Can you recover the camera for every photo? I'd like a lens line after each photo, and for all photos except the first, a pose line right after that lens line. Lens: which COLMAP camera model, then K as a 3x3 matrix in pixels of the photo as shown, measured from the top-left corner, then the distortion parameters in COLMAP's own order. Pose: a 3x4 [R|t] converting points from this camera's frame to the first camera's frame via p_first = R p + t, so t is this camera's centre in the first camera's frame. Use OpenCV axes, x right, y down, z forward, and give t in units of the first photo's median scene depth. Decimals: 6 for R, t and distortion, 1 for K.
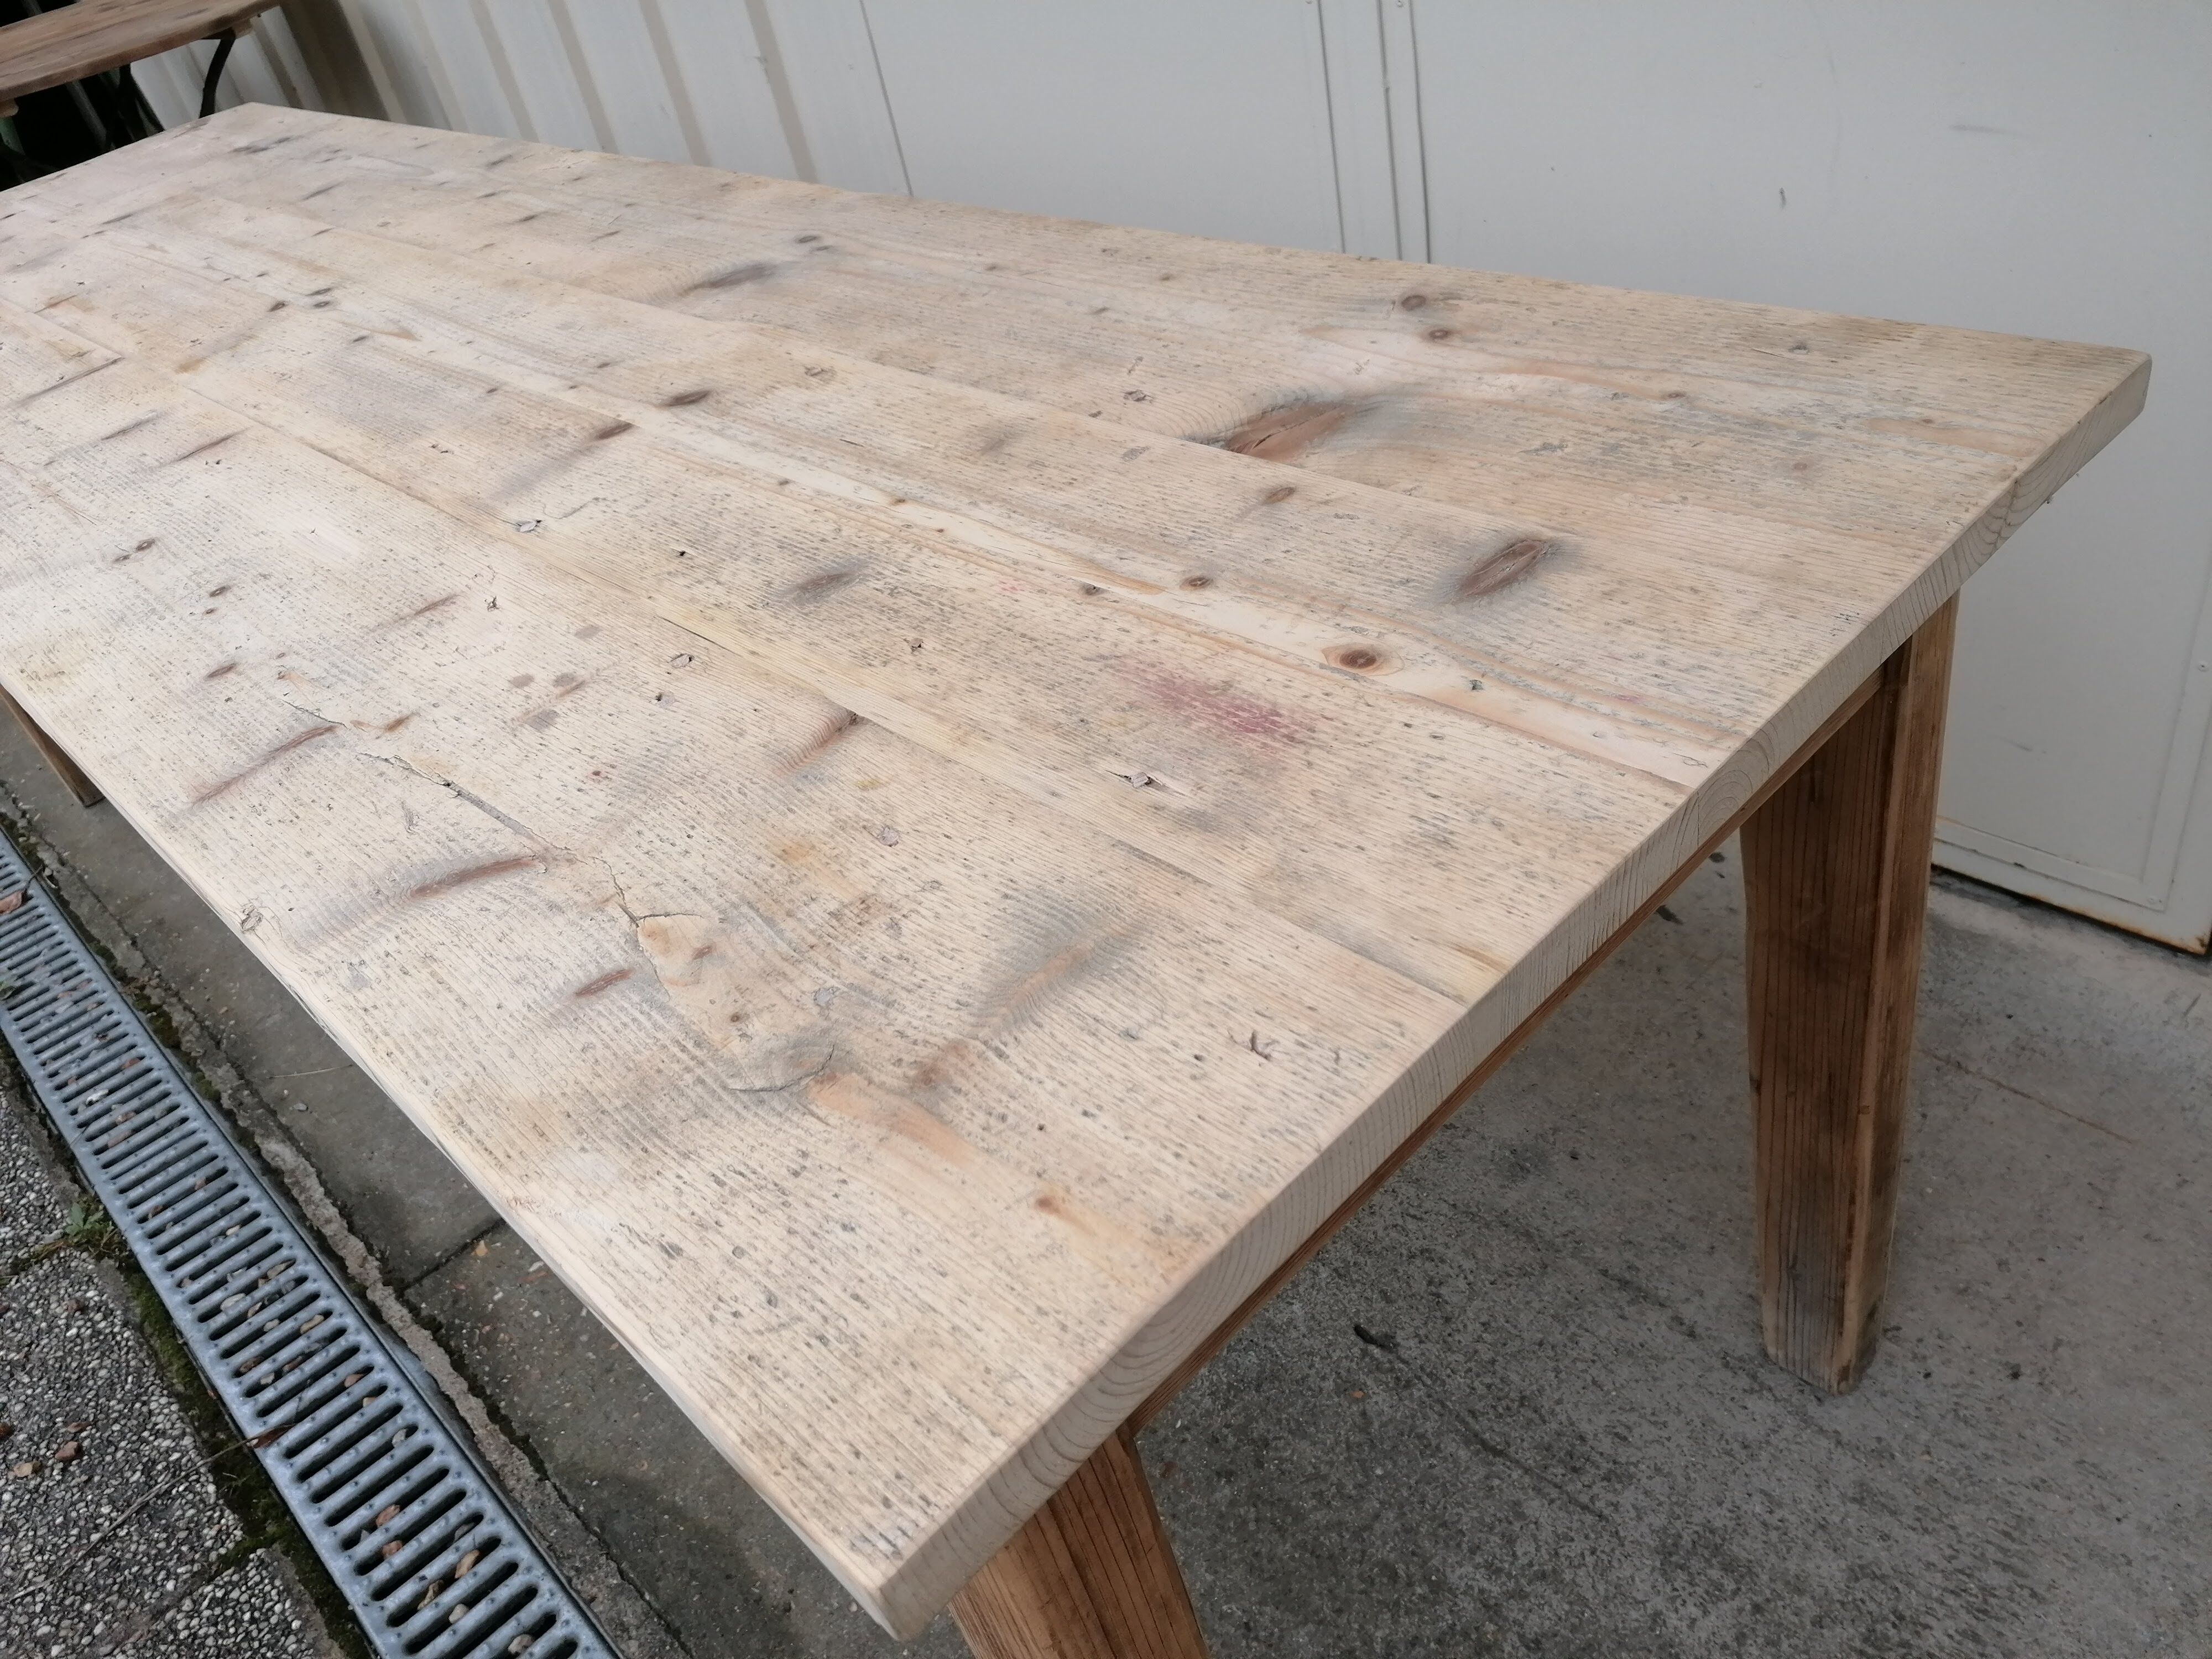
lens RADIAL K [[1665.8, 0, 1103.1], [0, 1665.8, 822.9], [0, 0, 1]] dist [0.084272, -0.103862]
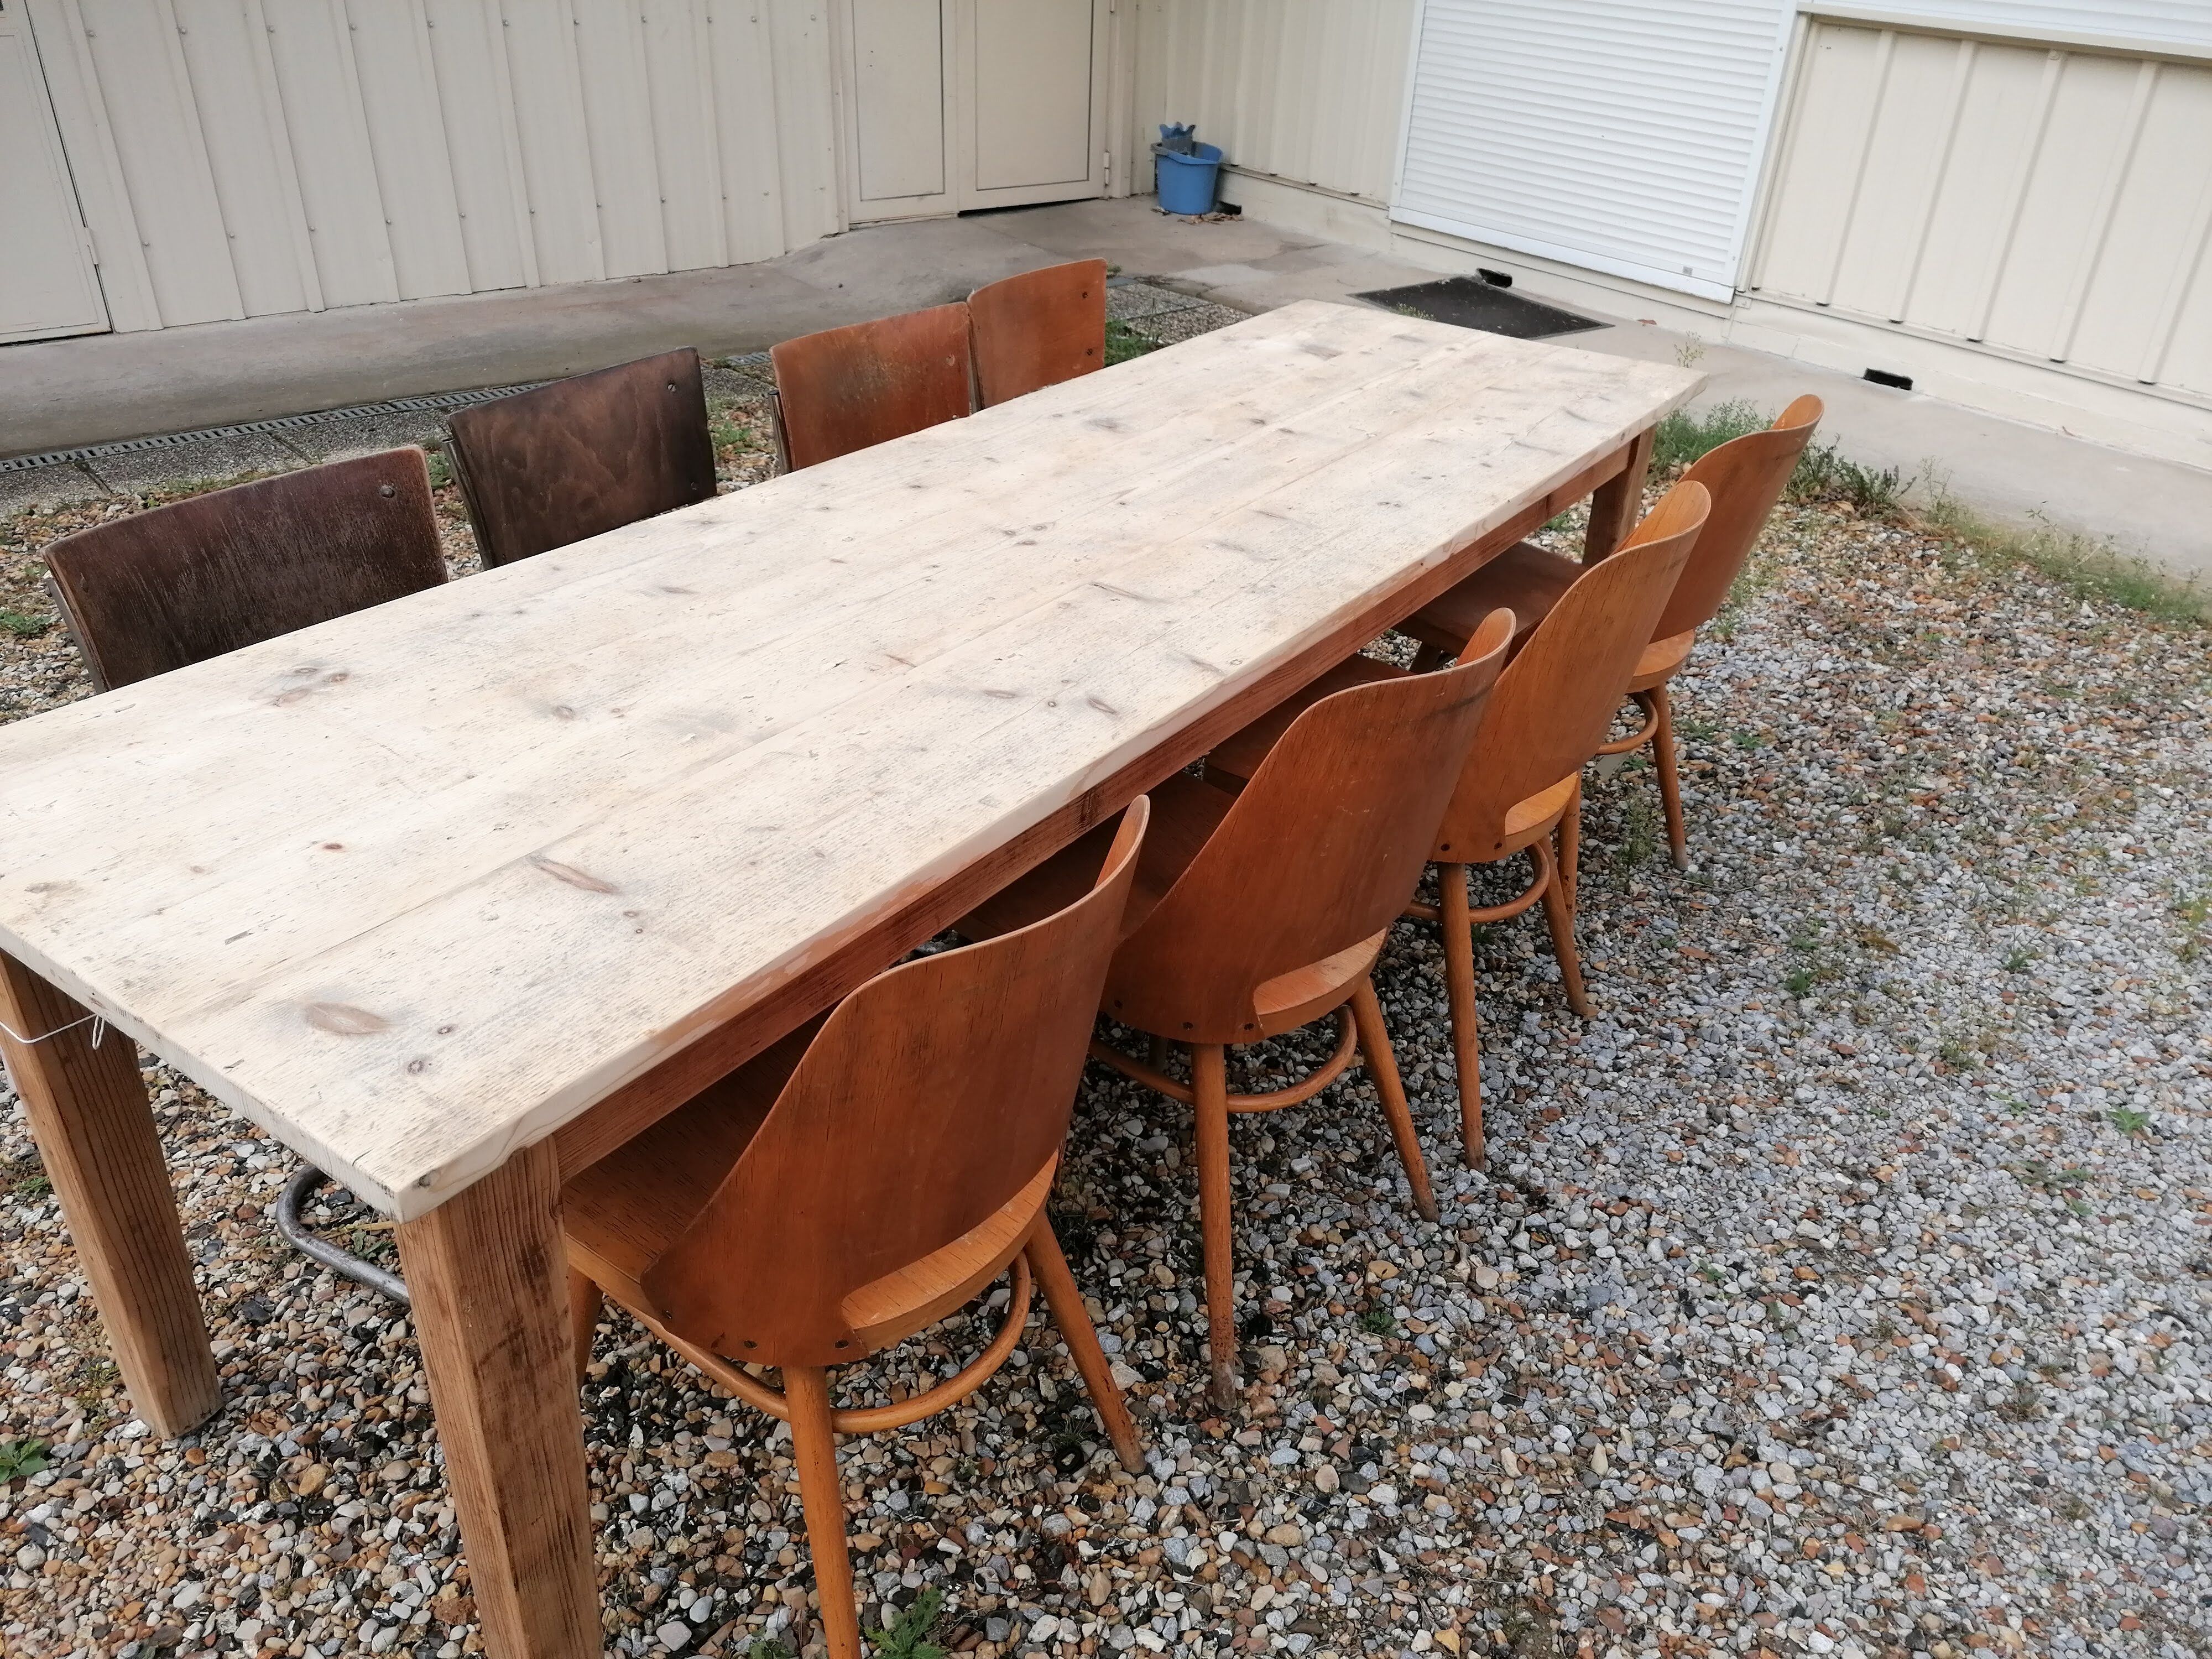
lens RADIAL K [[1667.4, 0, 1103.5], [0, 1667.4, 818.4], [0, 0, 1]] dist [0.110808, -0.148492]
pose [[-0.200213, -0.308746, 0.929834, -2.115674], [0.589141, 0.720363, 0.366047, -0.703000], [-0.782833, 0.621091, 0.037669, 1.221512]]
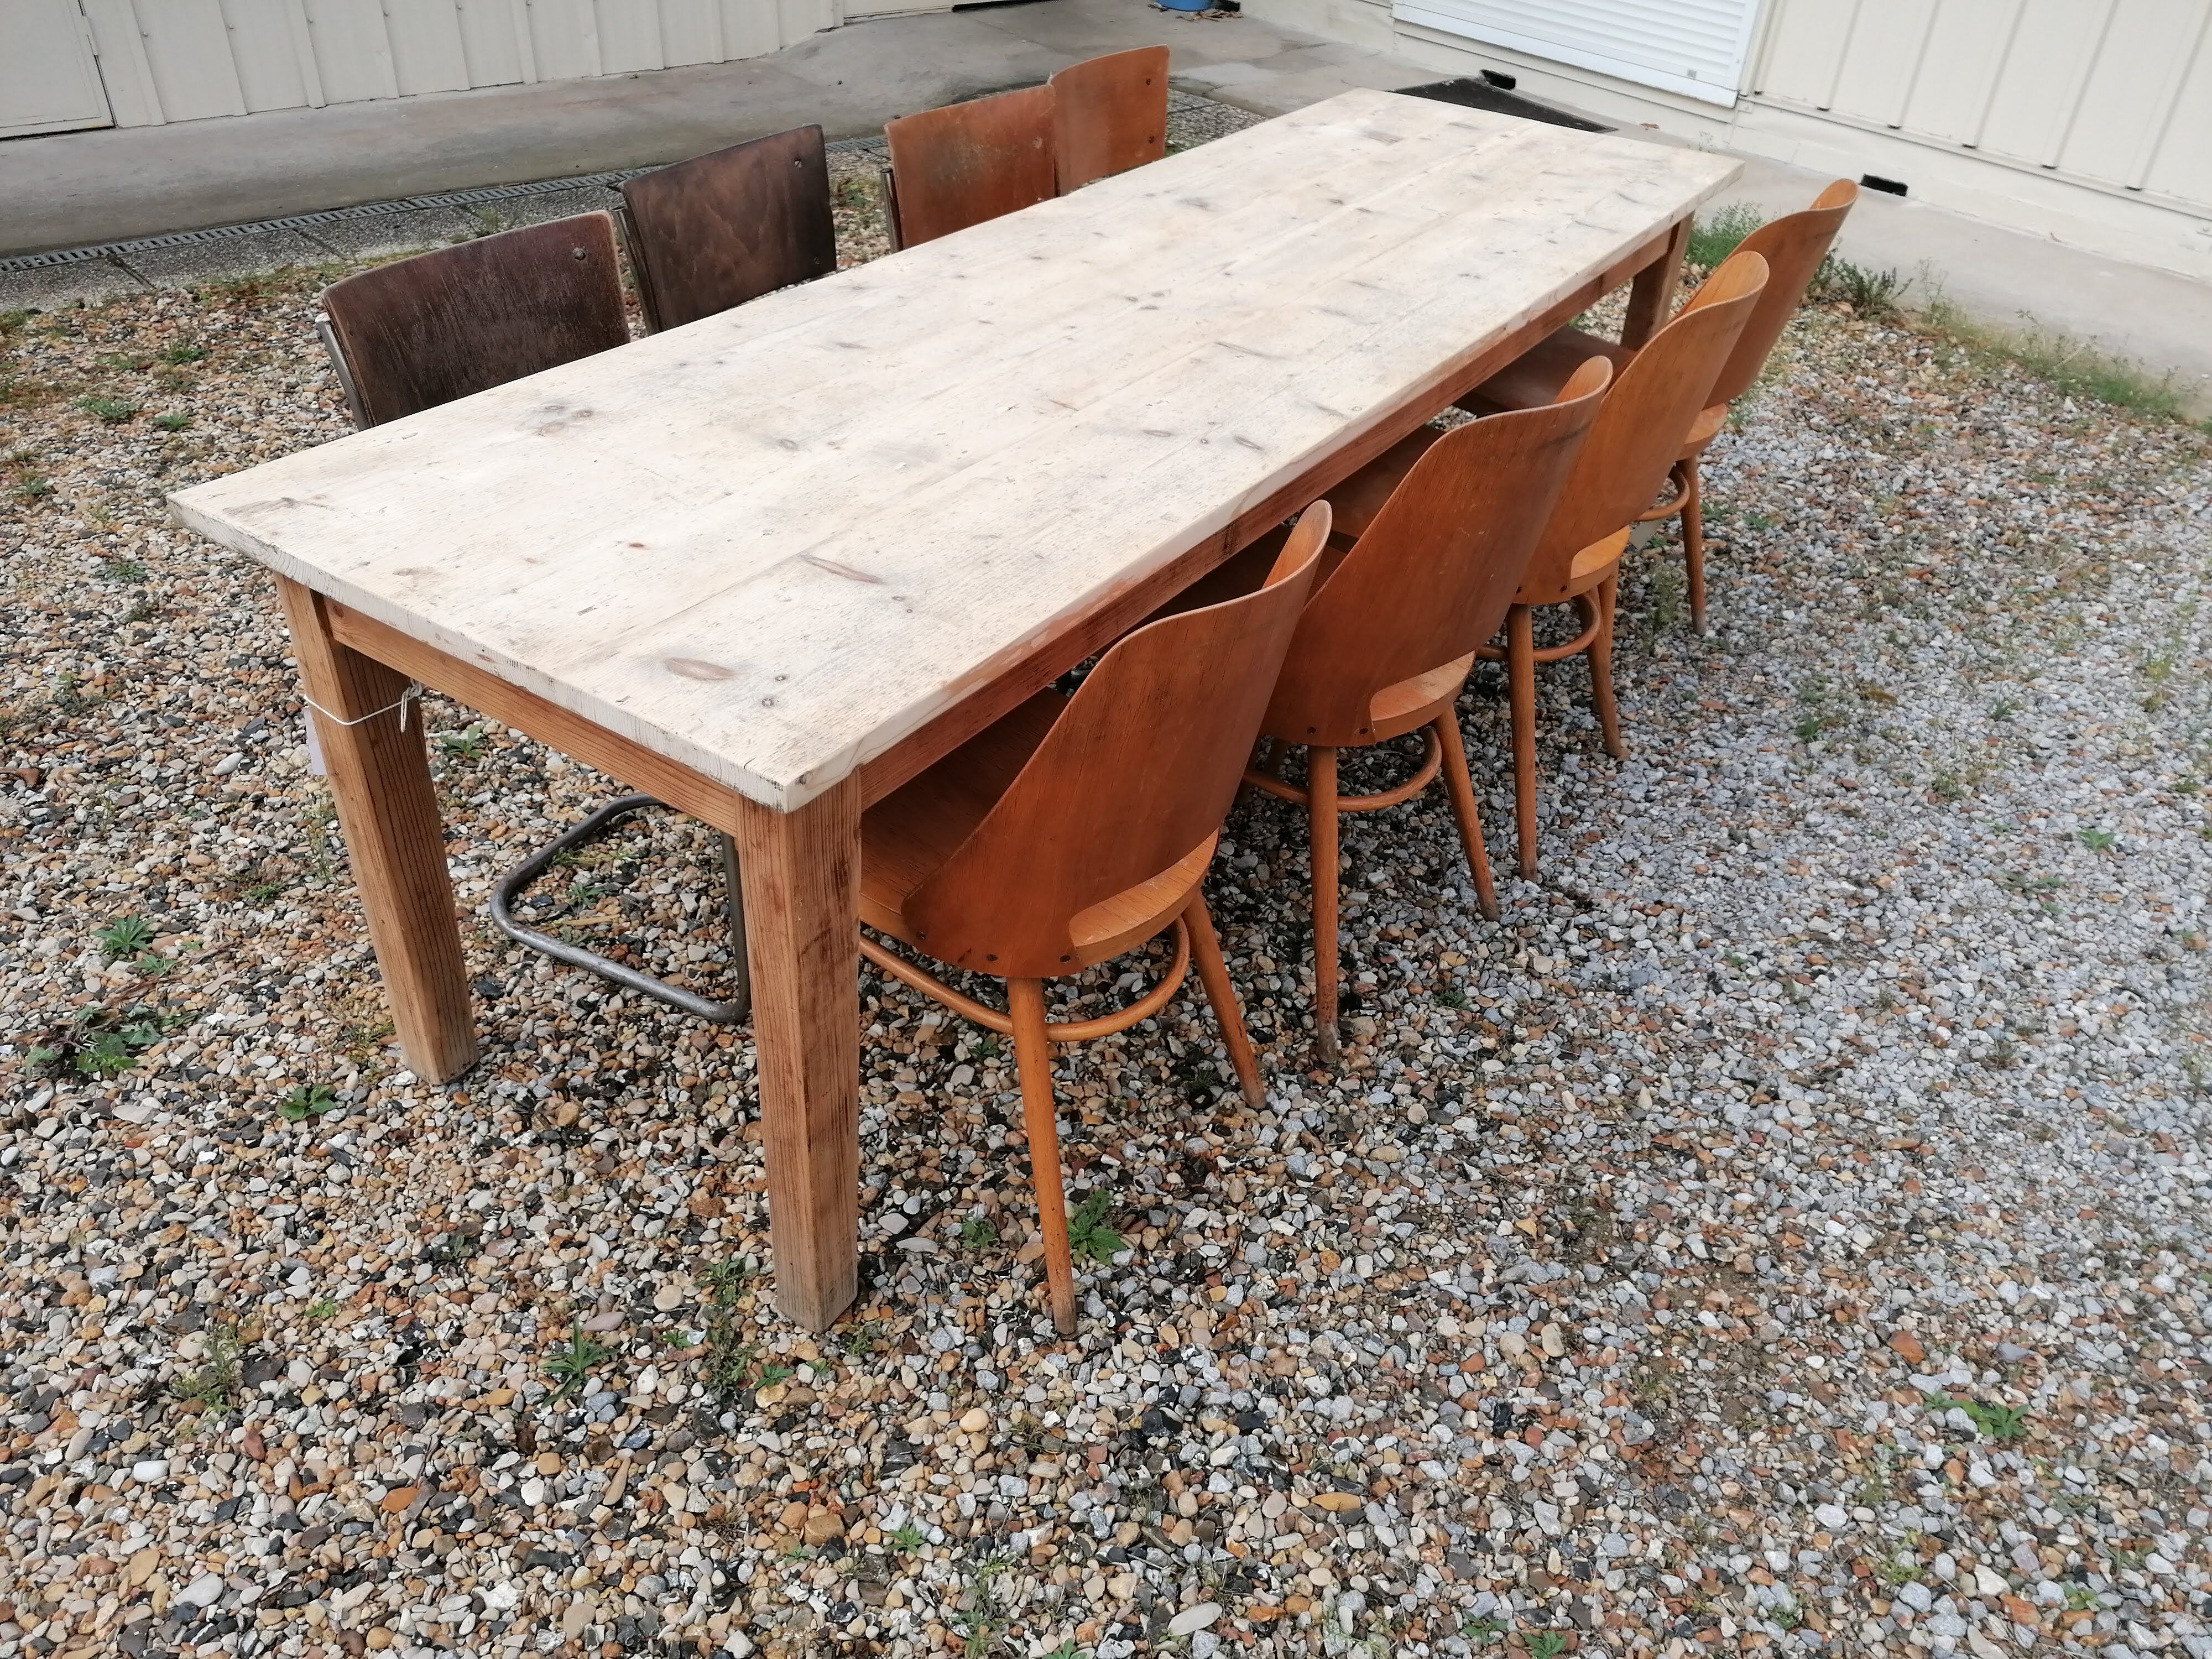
lens RADIAL K [[1669.3, 0, 1102.9], [0, 1669.3, 823.4], [0, 0, 1]] dist [0.112974, -0.152775]
pose [[-0.224717, -0.398693, 0.889127, -2.306114], [0.580578, 0.678036, 0.450773, -0.806542], [-0.782580, 0.617503, 0.079106, 1.403818]]
